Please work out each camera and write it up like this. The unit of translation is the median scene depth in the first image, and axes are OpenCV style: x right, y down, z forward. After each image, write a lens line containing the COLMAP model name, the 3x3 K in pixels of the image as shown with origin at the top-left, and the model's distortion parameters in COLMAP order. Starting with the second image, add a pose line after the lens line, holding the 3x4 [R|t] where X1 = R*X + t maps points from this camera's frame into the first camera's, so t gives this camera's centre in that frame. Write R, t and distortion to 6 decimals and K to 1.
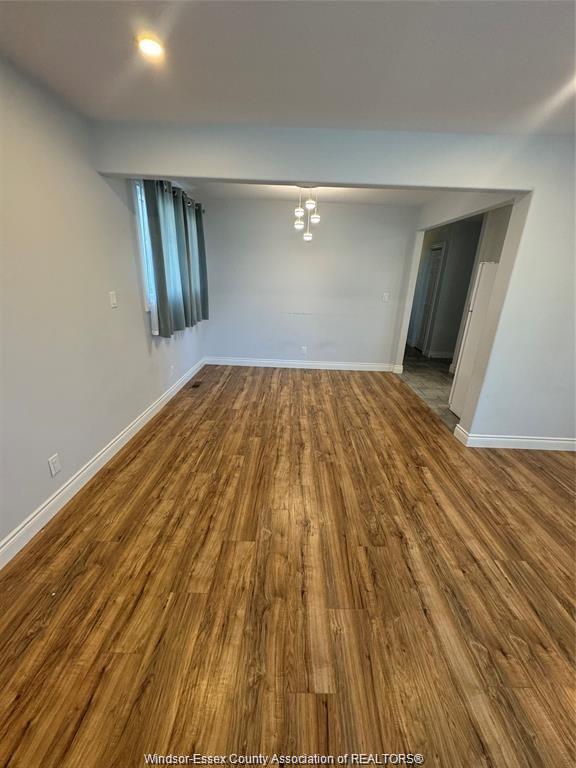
lens RADIAL K [[304.5, 0, 288.0], [0, 304.5, 384.0], [0, 0, 1]] dist [-0.003420, -0.000074]
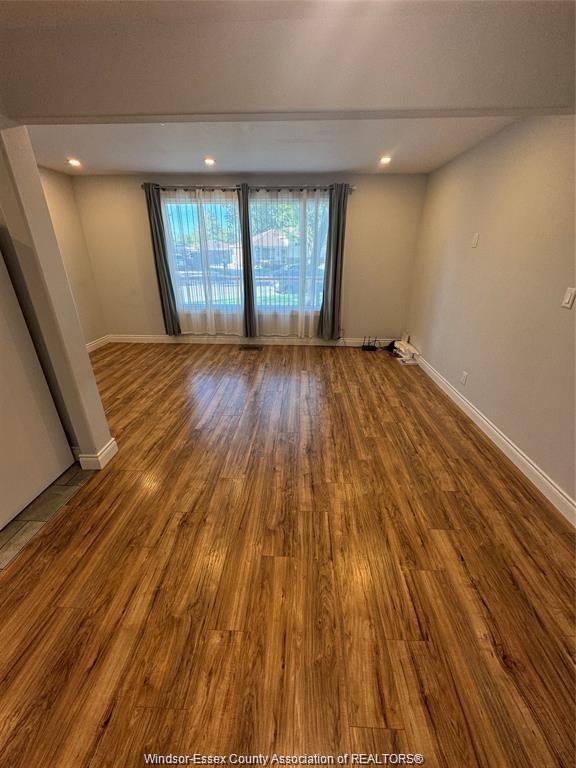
lens RADIAL K [[304.5, 0, 288.0], [0, 304.5, 384.0], [0, 0, 1]] dist [-0.003420, -0.000074]
pose [[-0.998918, -0.045375, 0.010154, 0.118845], [-0.025535, 0.717826, 0.695754, -0.618332], [-0.038859, 0.694742, -0.718209, 1.679109]]
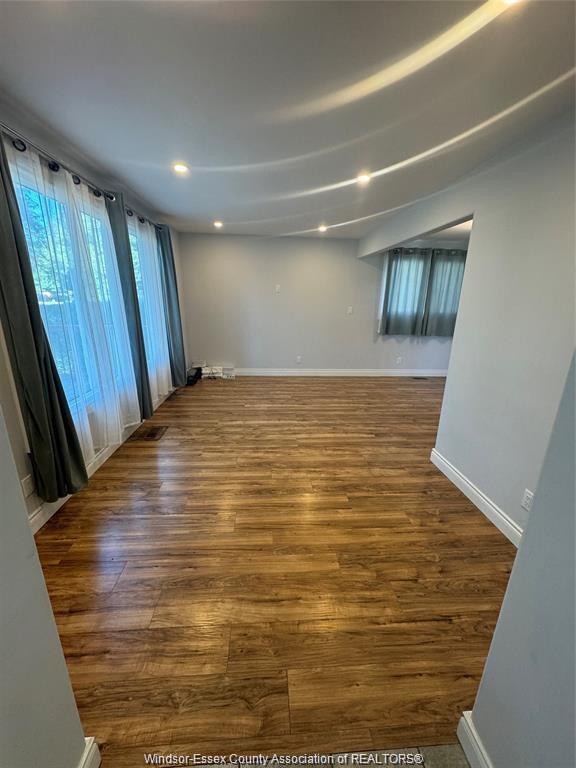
lens RADIAL K [[304.5, 0, 288.0], [0, 304.5, 384.0], [0, 0, 1]] dist [-0.003420, -0.000074]
pose [[0.086433, 0.245513, -0.965532, 1.660407], [-0.355687, 0.912892, 0.200288, -0.064696], [0.930600, 0.326115, 0.166230, 0.358600]]
